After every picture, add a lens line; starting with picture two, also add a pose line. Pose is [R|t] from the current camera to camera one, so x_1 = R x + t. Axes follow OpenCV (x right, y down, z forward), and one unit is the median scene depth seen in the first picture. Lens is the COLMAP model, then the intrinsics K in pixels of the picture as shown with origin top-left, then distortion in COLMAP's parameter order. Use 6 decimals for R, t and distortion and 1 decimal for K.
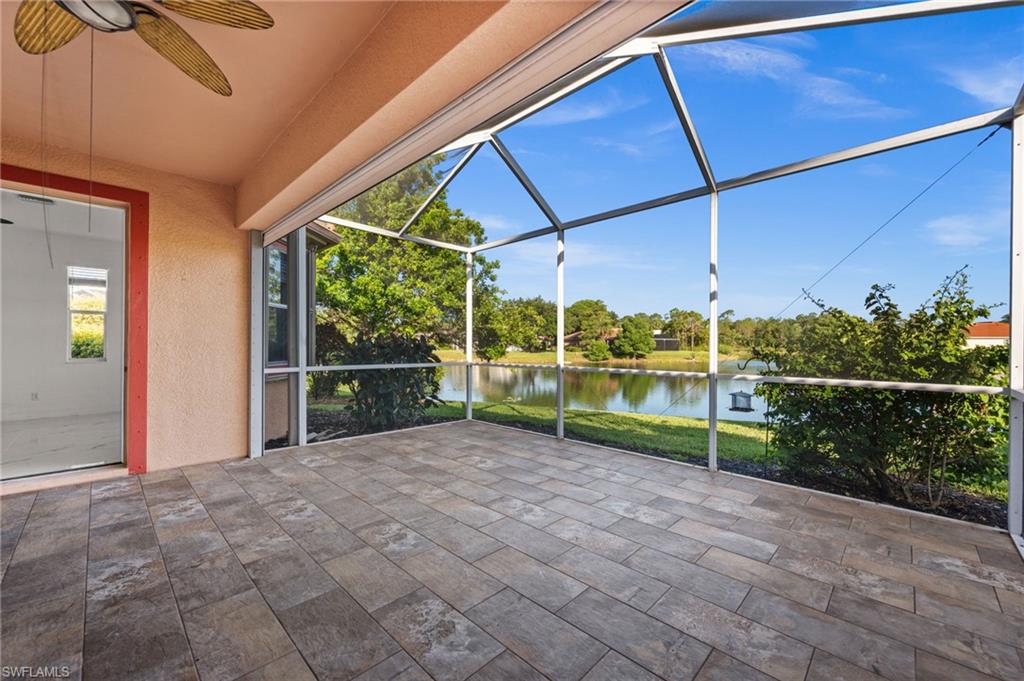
lens RADIAL K [[404.1, 0, 513.1], [0, 404.1, 341.8], [0, 0, 1]] dist [-0.000541, -0.000270]
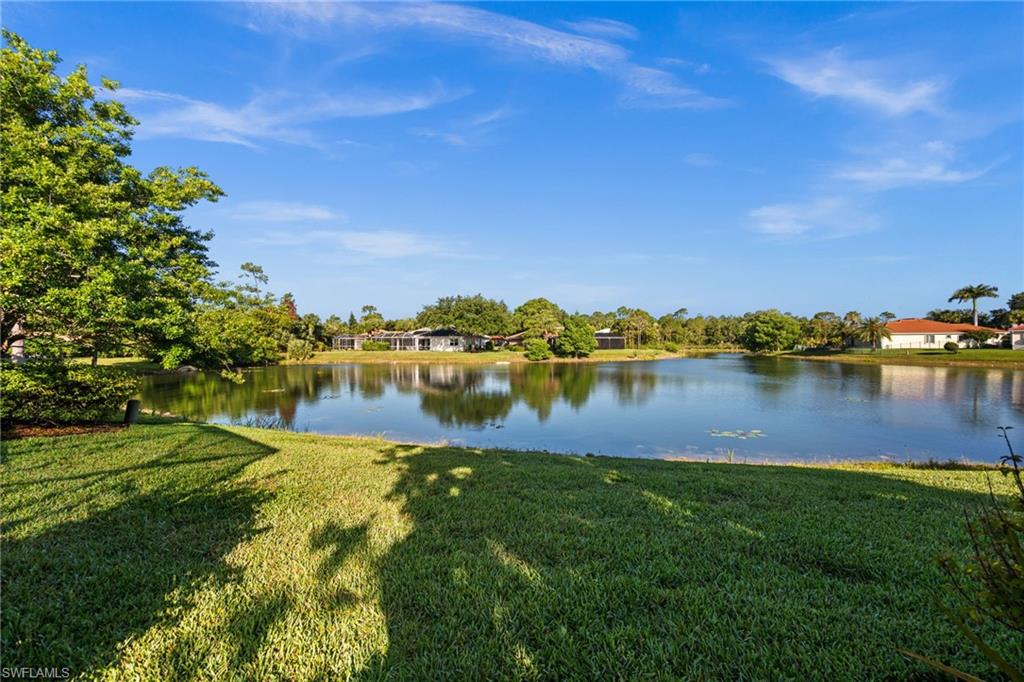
lens RADIAL K [[404.1, 0, 507.8], [0, 404.1, 326.1], [0, 0, 1]] dist [-0.000541, -0.000270]
pose [[0.997337, -0.005487, 0.072722, 1.201725], [0.008130, 0.999315, -0.036090, -0.023858], [-0.072474, 0.036585, 0.996699, 0.648328]]
